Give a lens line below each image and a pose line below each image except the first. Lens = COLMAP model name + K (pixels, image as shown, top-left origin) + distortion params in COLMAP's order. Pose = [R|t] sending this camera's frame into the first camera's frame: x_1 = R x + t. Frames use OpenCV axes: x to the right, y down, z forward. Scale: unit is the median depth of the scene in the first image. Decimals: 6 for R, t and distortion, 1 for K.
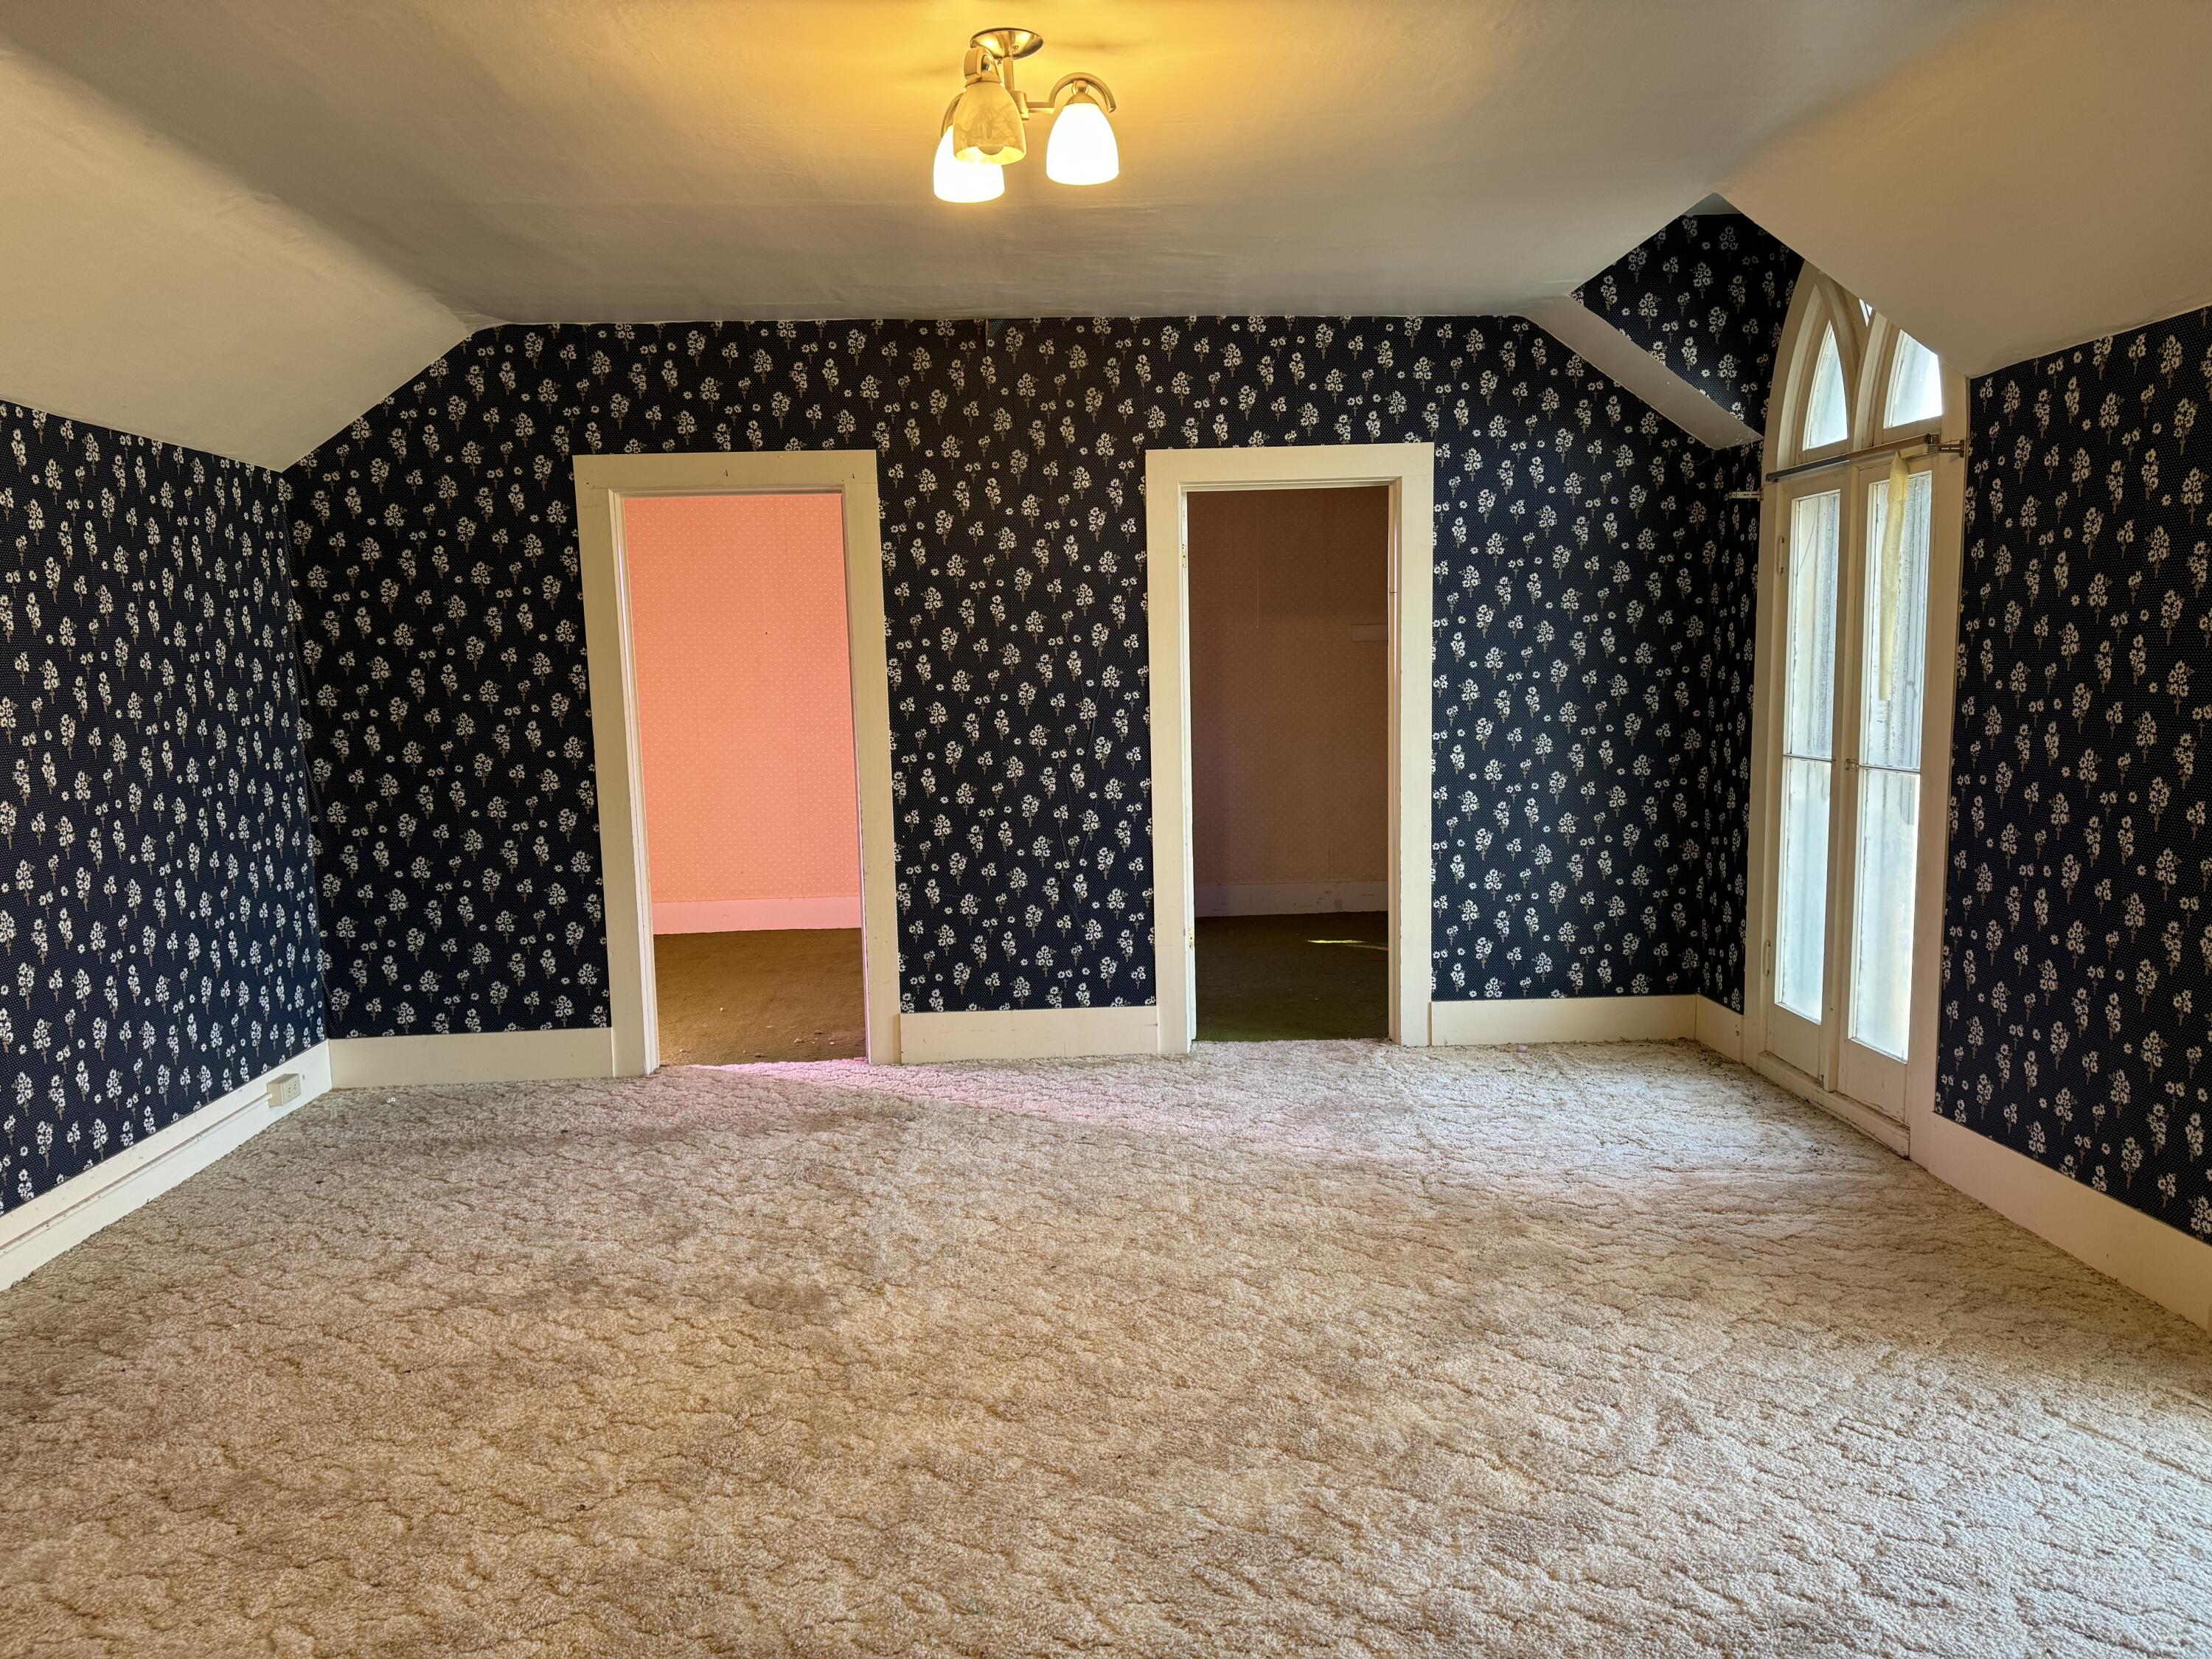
lens RADIAL K [[1568.2, 0, 1164.4], [0, 1568.2, 826.1], [0, 0, 1]] dist [0.210170, -0.304722]
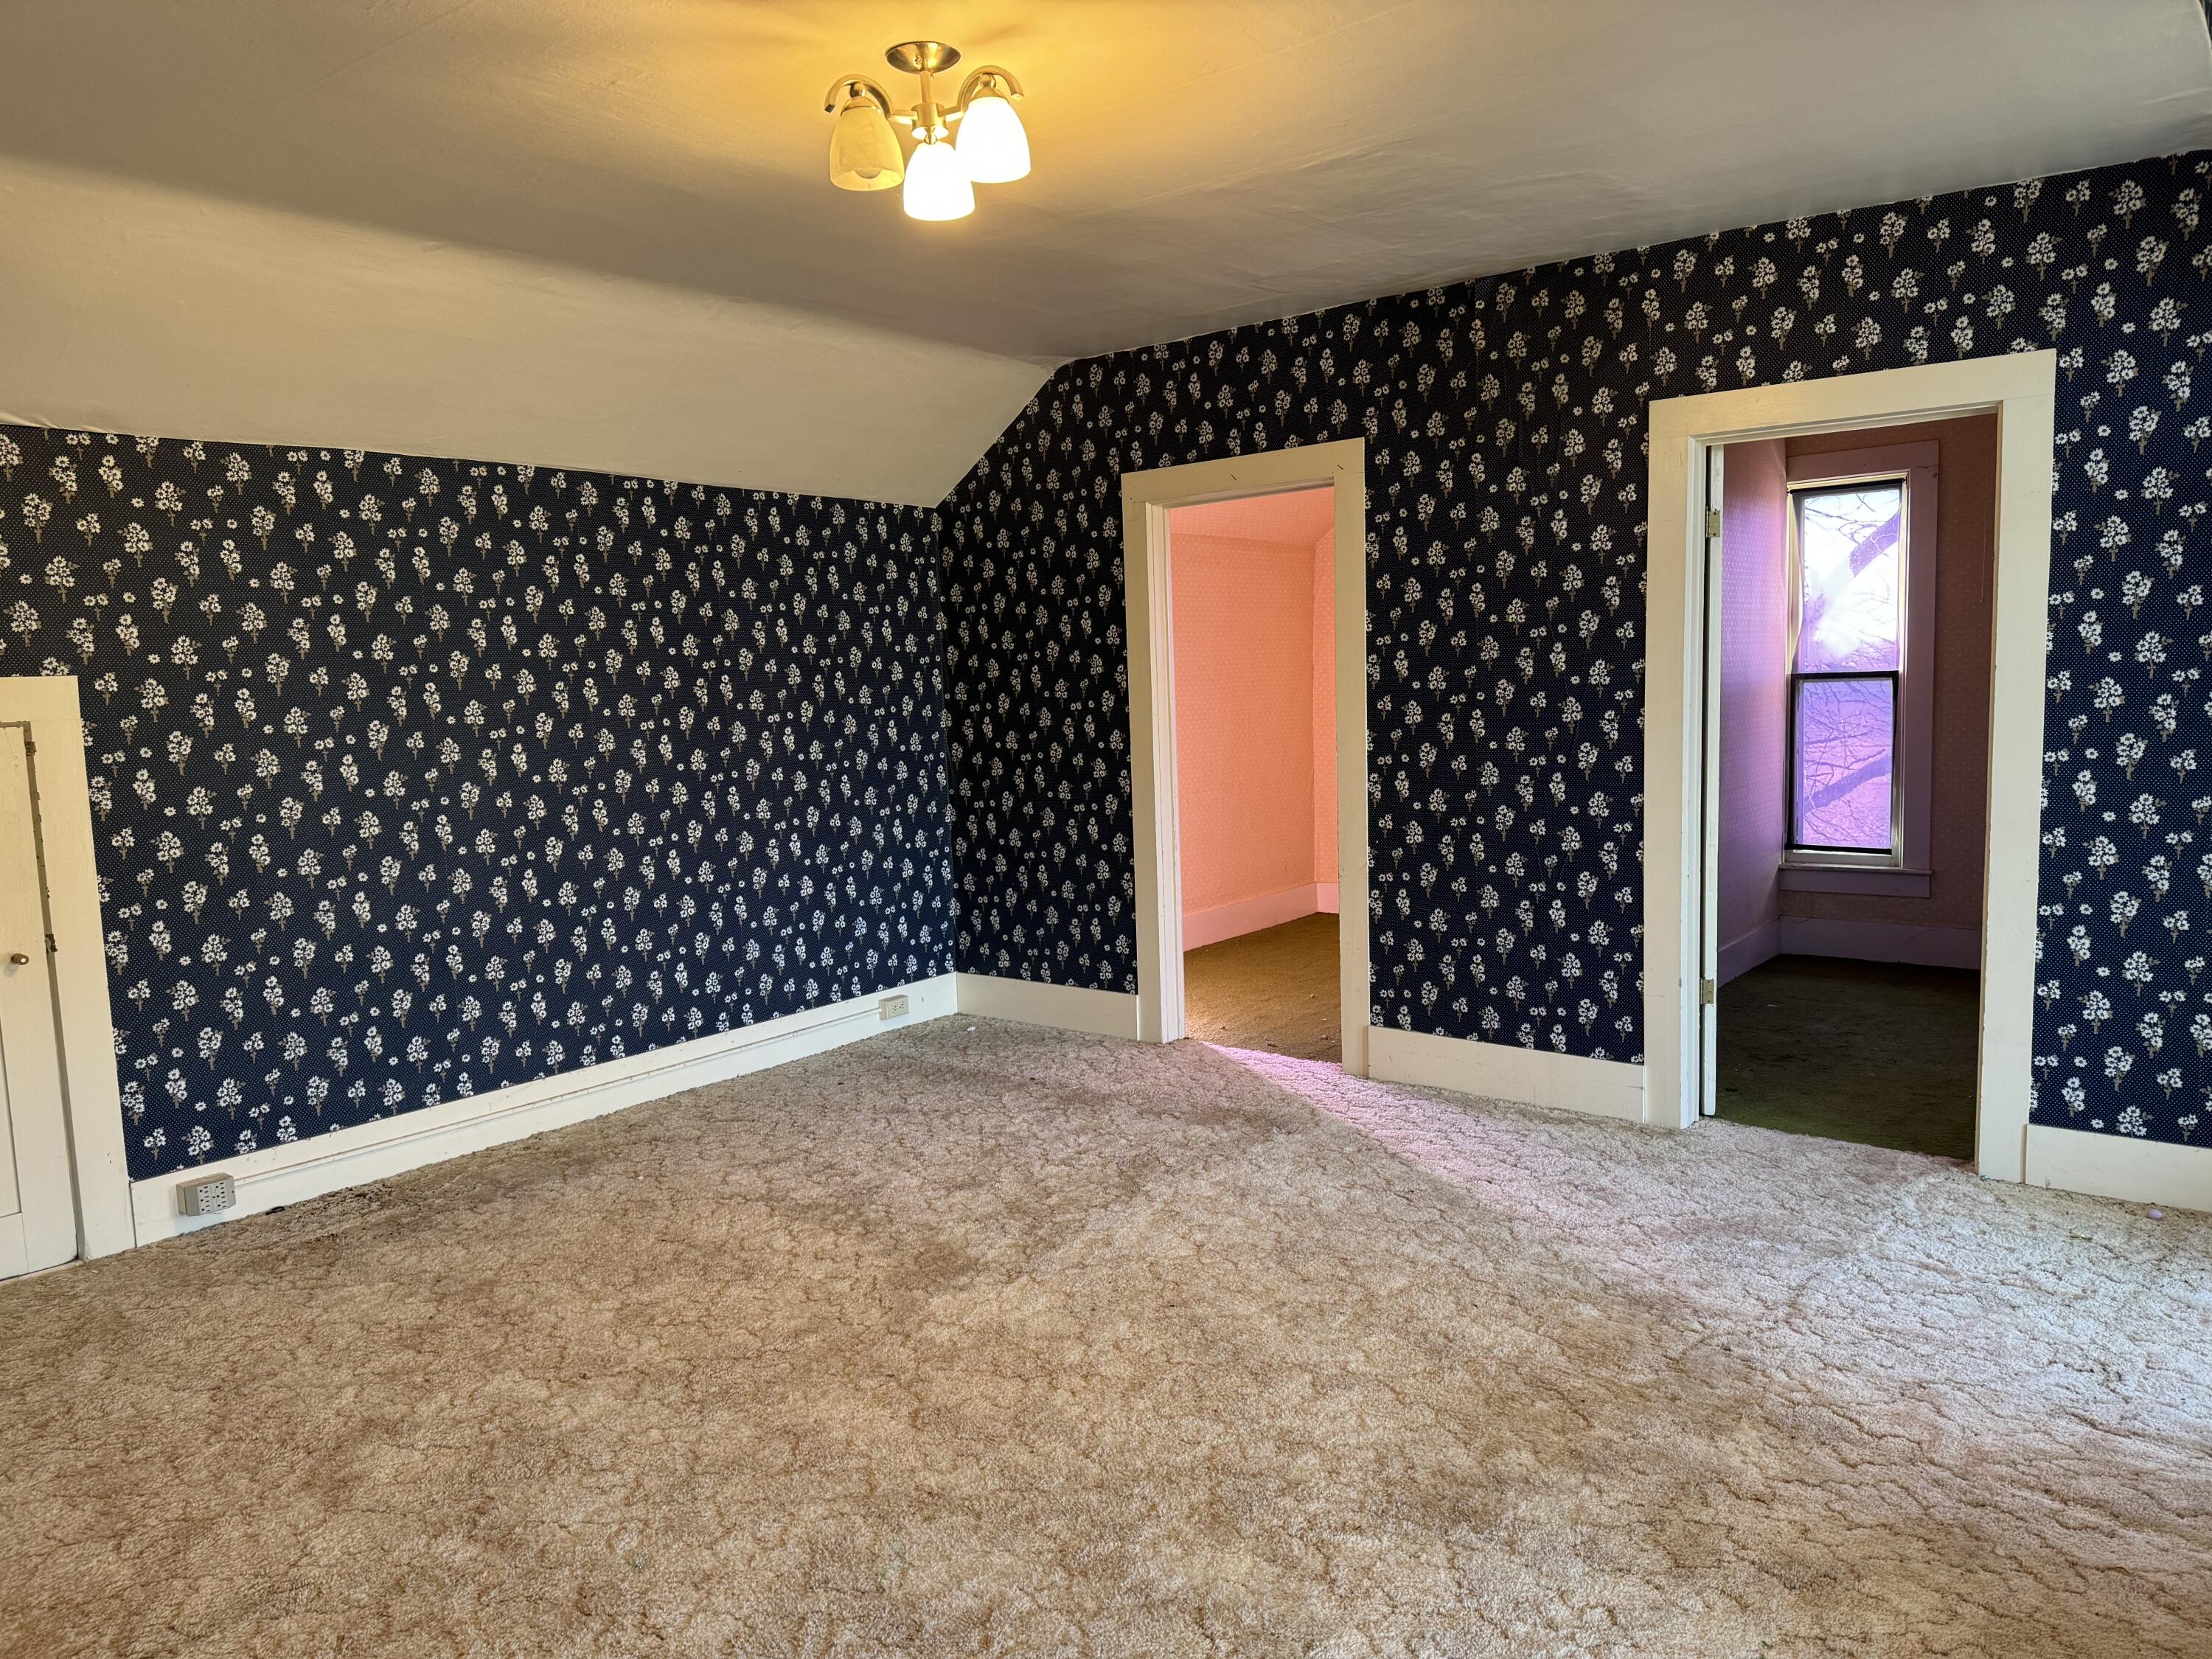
lens RADIAL K [[1591.4, 0, 1106.0], [0, 1591.4, 829.5], [0, 0, 1]] dist [0.152224, -0.223830]
pose [[0.749299, 0.069694, -0.658554, 0.357453], [-0.058643, 0.997523, 0.038842, -0.029245], [0.659630, 0.009515, 0.751530, 0.172128]]
